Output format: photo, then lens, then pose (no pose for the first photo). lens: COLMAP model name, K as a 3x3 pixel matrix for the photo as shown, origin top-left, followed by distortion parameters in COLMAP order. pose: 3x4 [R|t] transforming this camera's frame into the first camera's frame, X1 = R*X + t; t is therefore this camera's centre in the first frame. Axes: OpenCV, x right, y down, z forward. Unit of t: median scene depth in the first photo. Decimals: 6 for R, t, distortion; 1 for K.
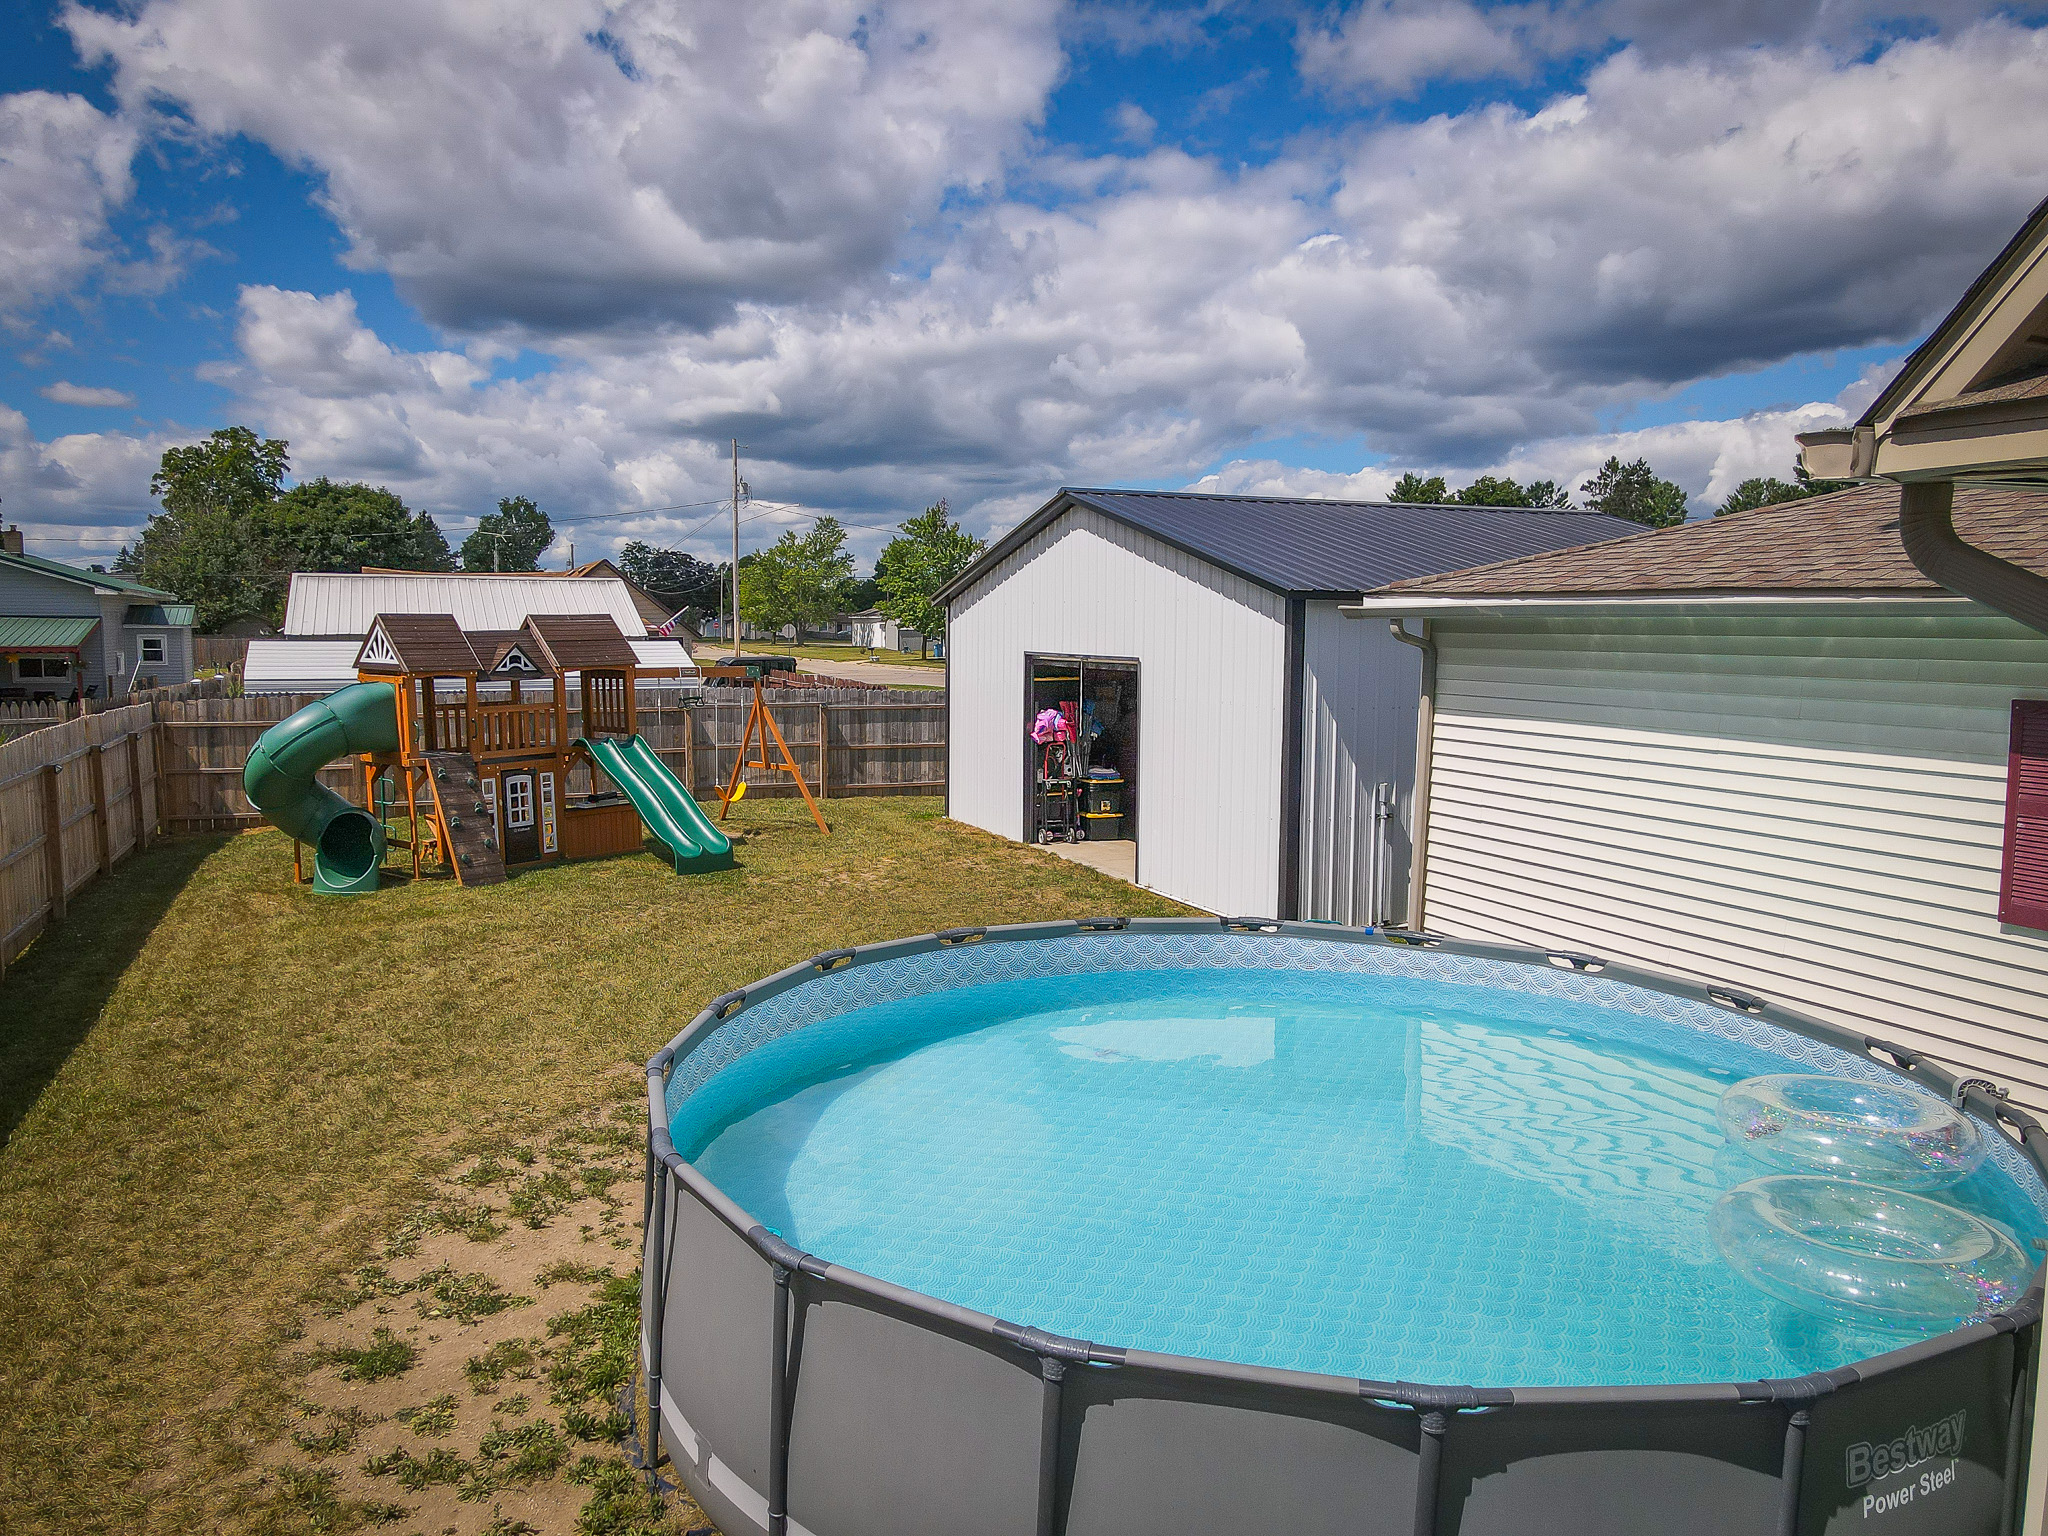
lens RADIAL K [[1498.5, 0, 1013.5], [0, 1498.5, 770.2], [0, 0, 1]] dist [0.000193, 0.025534]
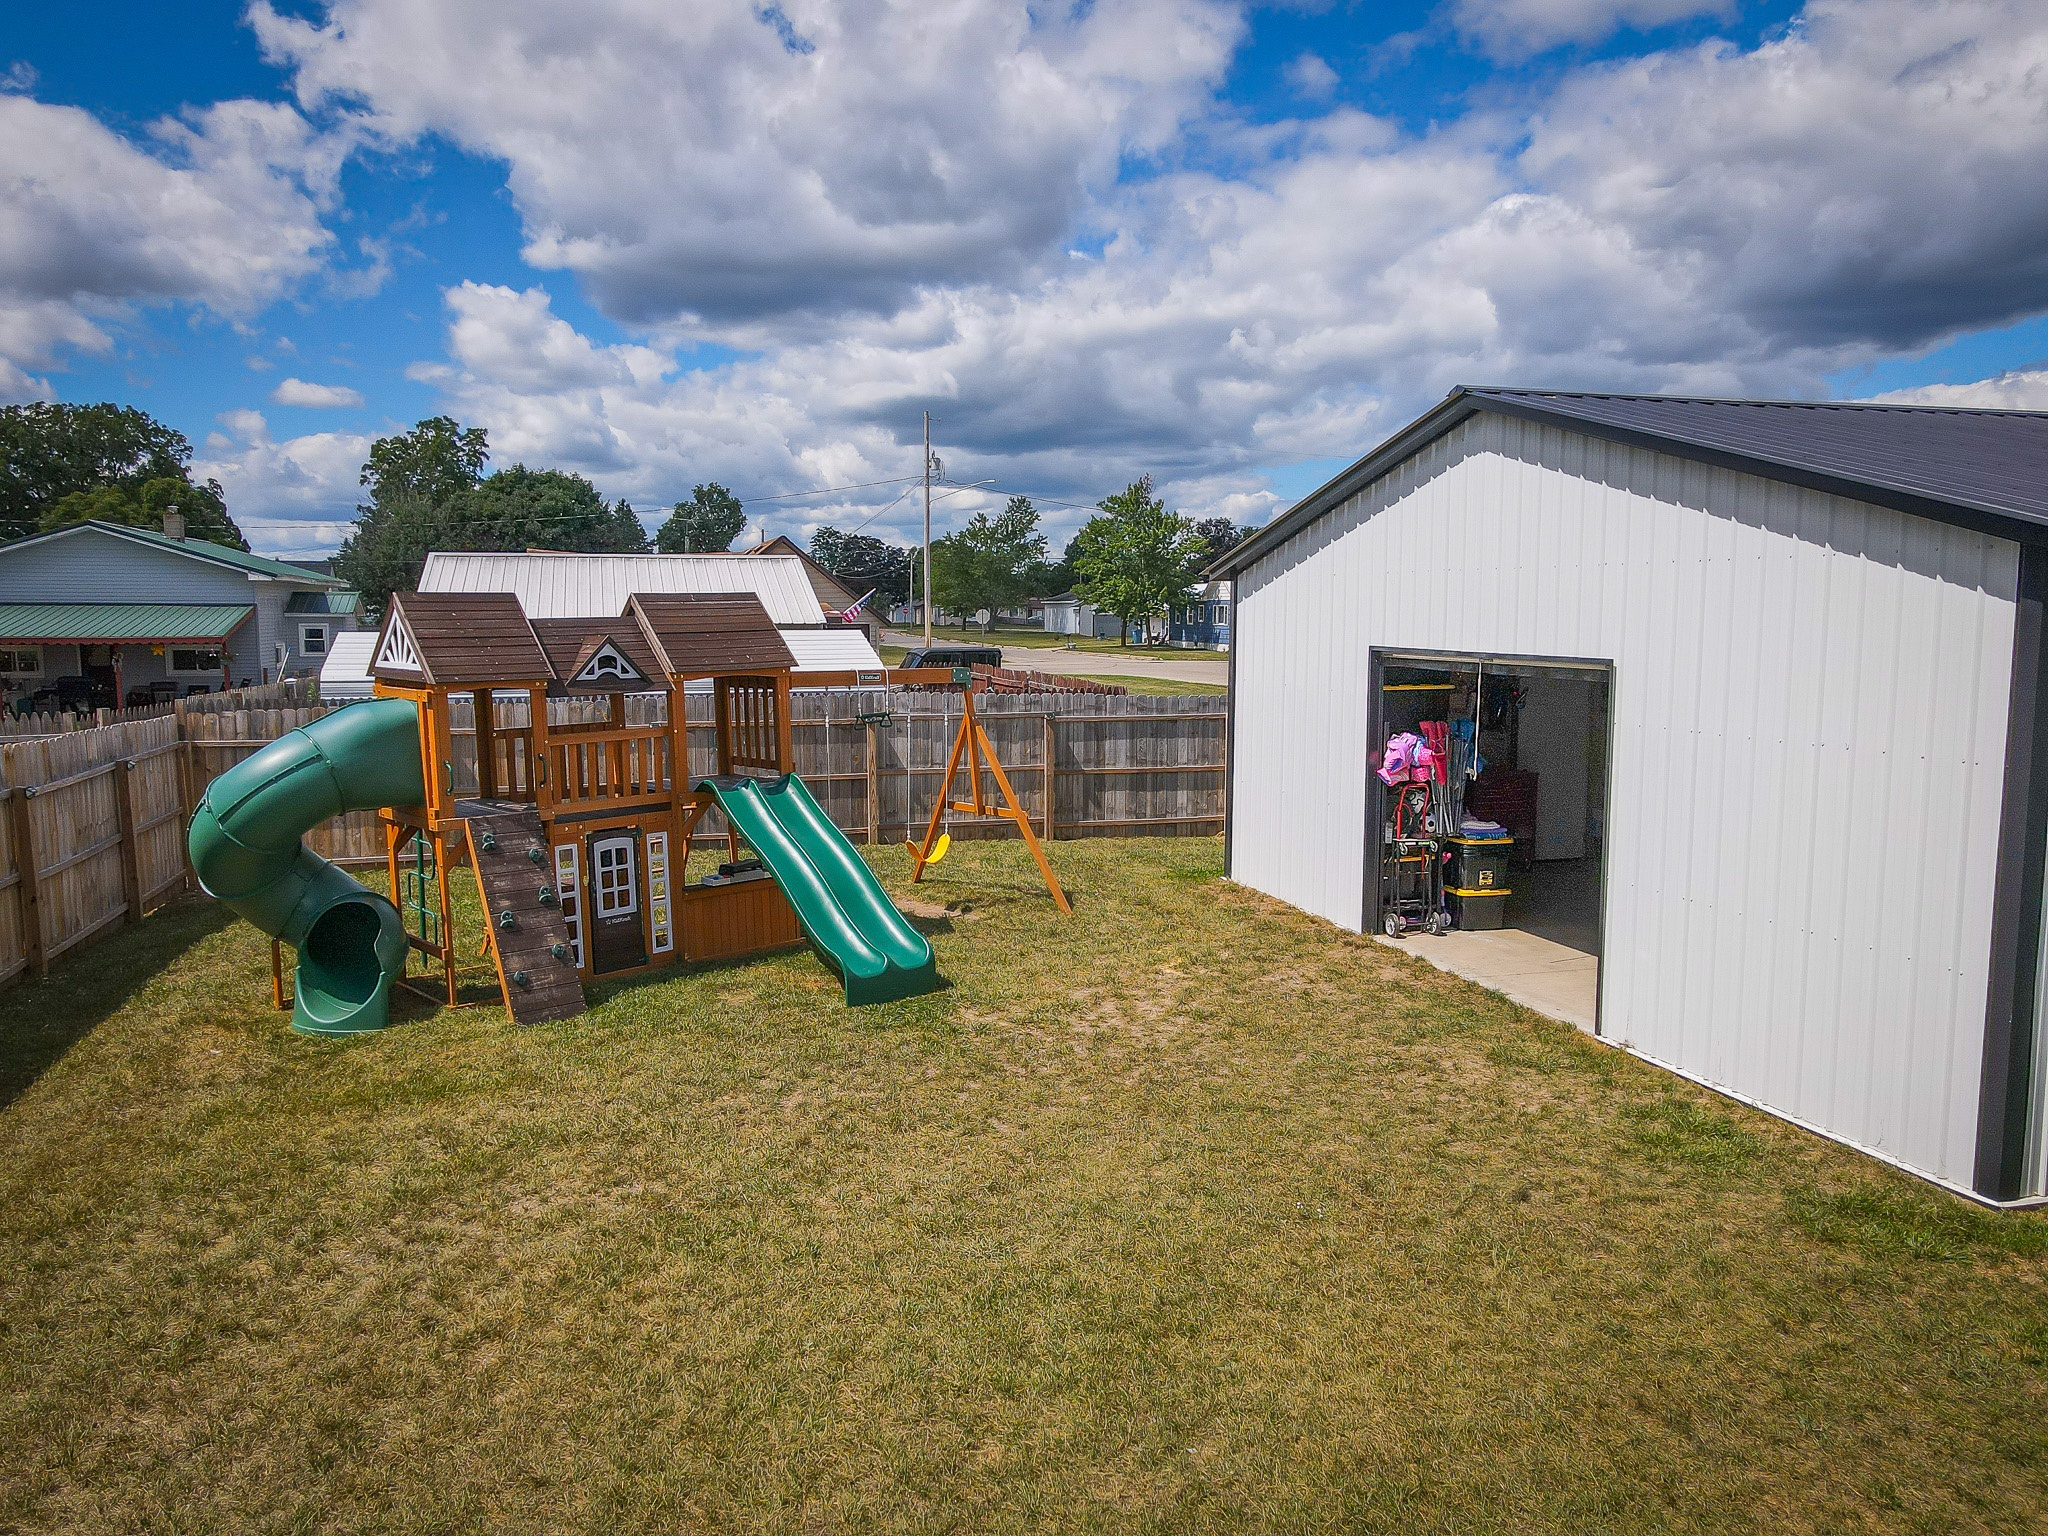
lens RADIAL K [[1498.5, 0, 1013.5], [0, 1498.5, 770.2], [0, 0, 1]] dist [0.000193, 0.025534]
pose [[0.992432, 0.008369, -0.122506, -0.060483], [-0.007163, 0.999921, 0.010282, -0.027202], [0.122582, -0.009326, 0.992415, 0.293612]]
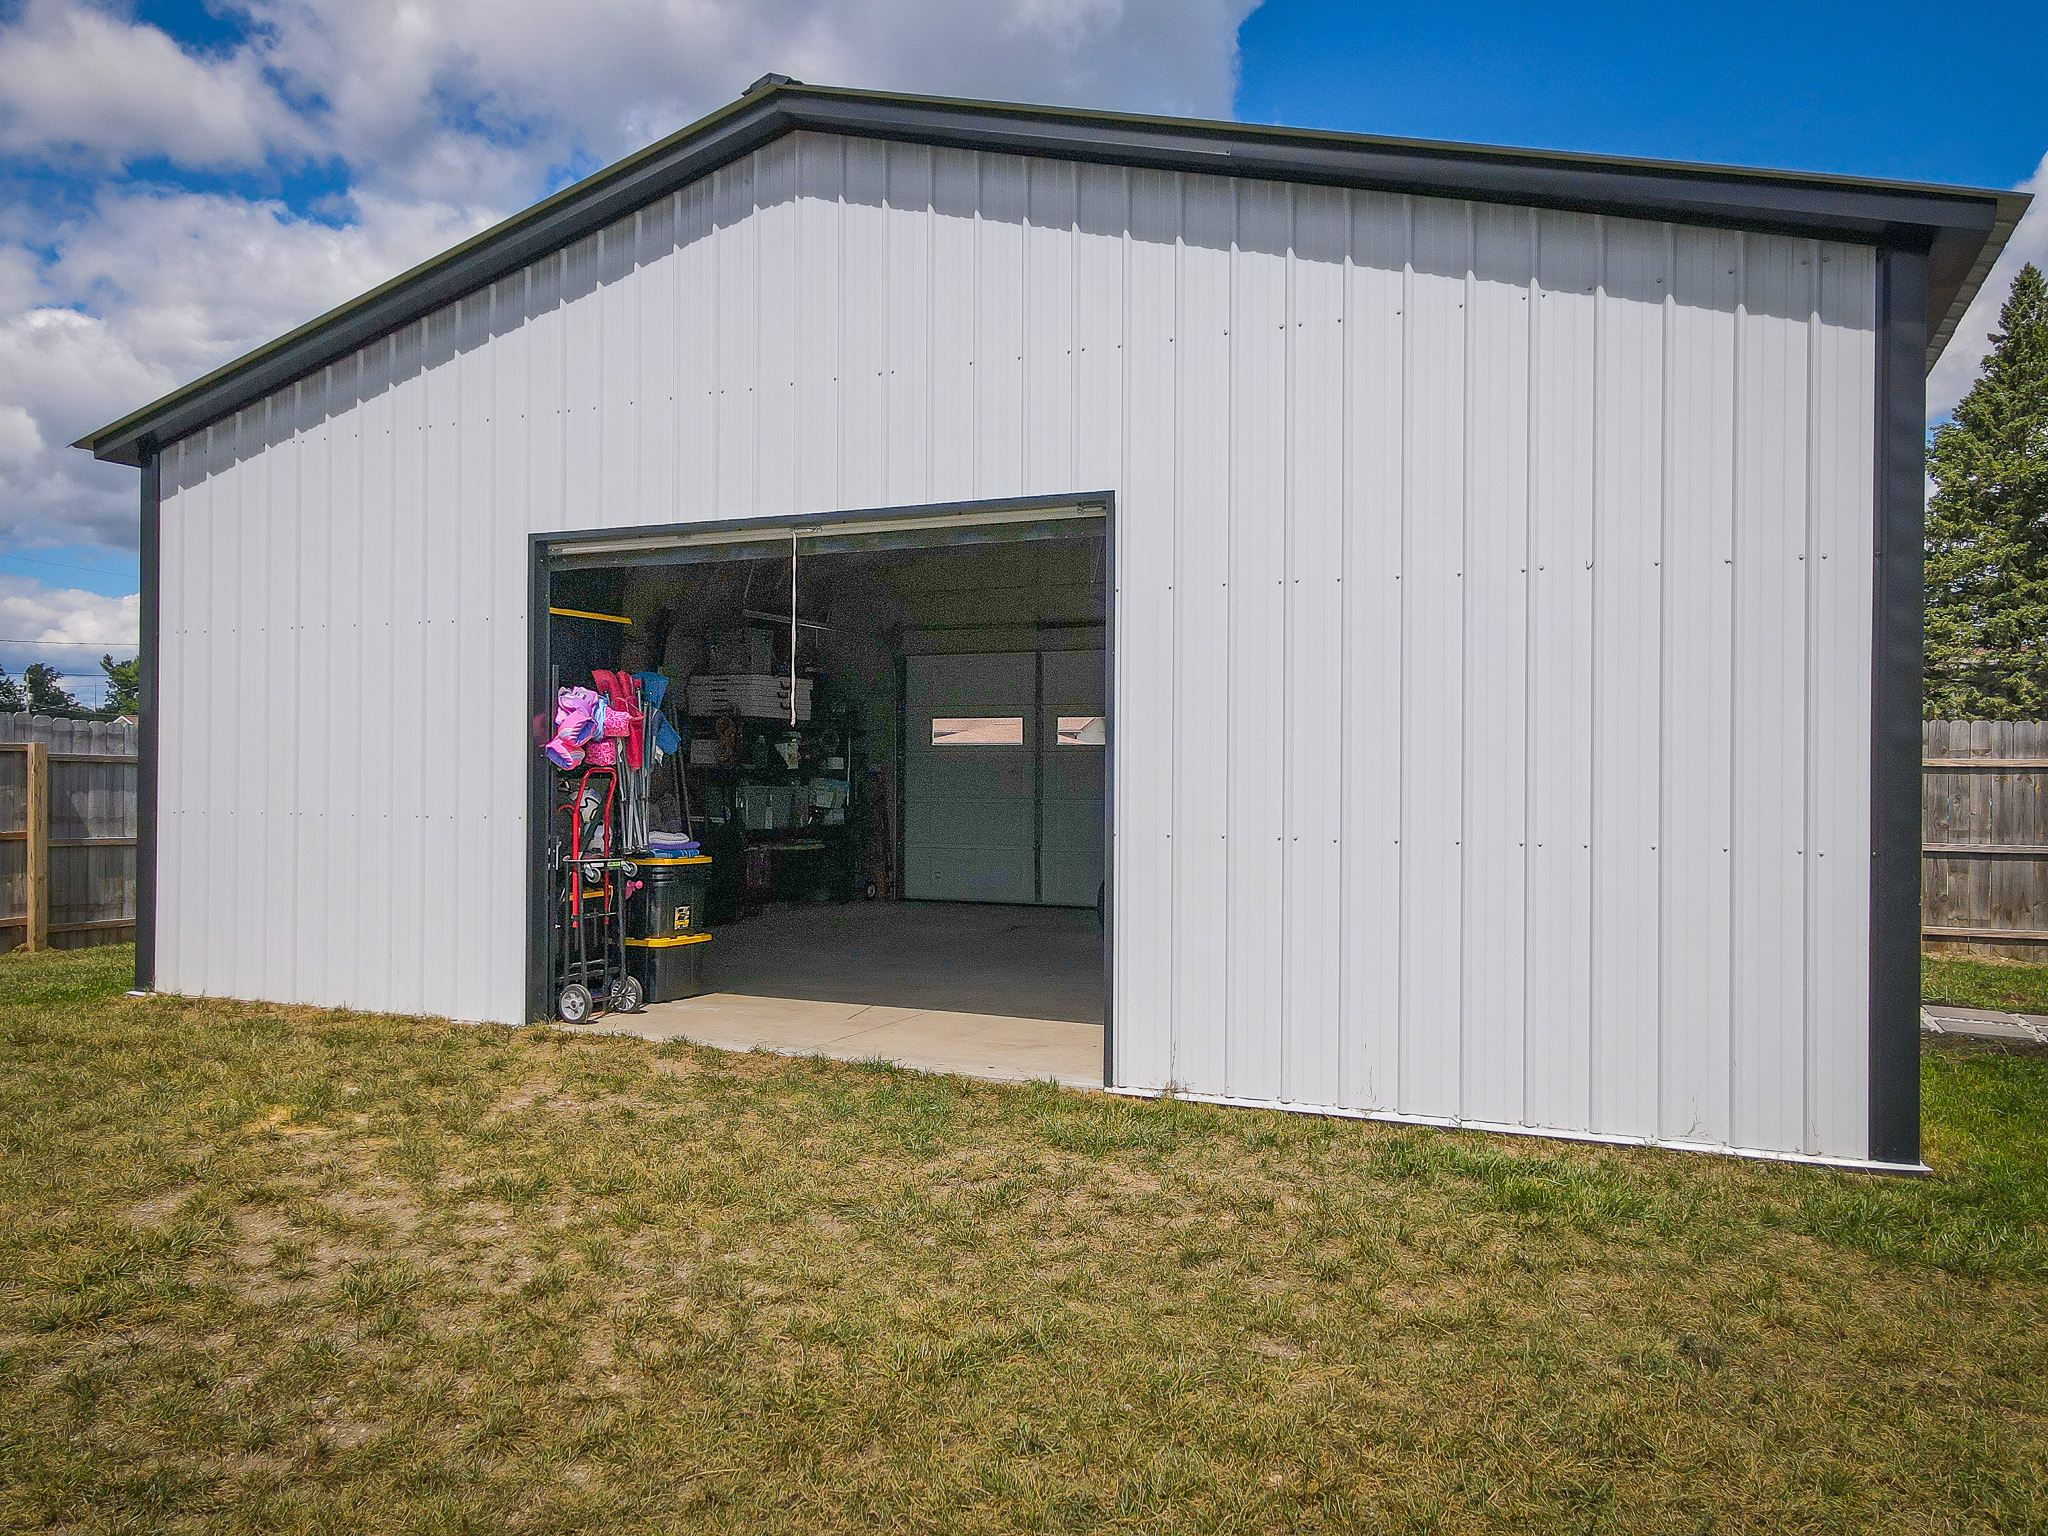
lens RADIAL K [[1498.5, 0, 1013.5], [0, 1498.5, 770.2], [0, 0, 1]] dist [0.000193, 0.025534]
pose [[0.734037, -0.000263, 0.679110, -0.150395], [0.064655, 0.995485, -0.069498, 0.016338], [-0.676025, 0.094922, 0.730739, 0.571353]]
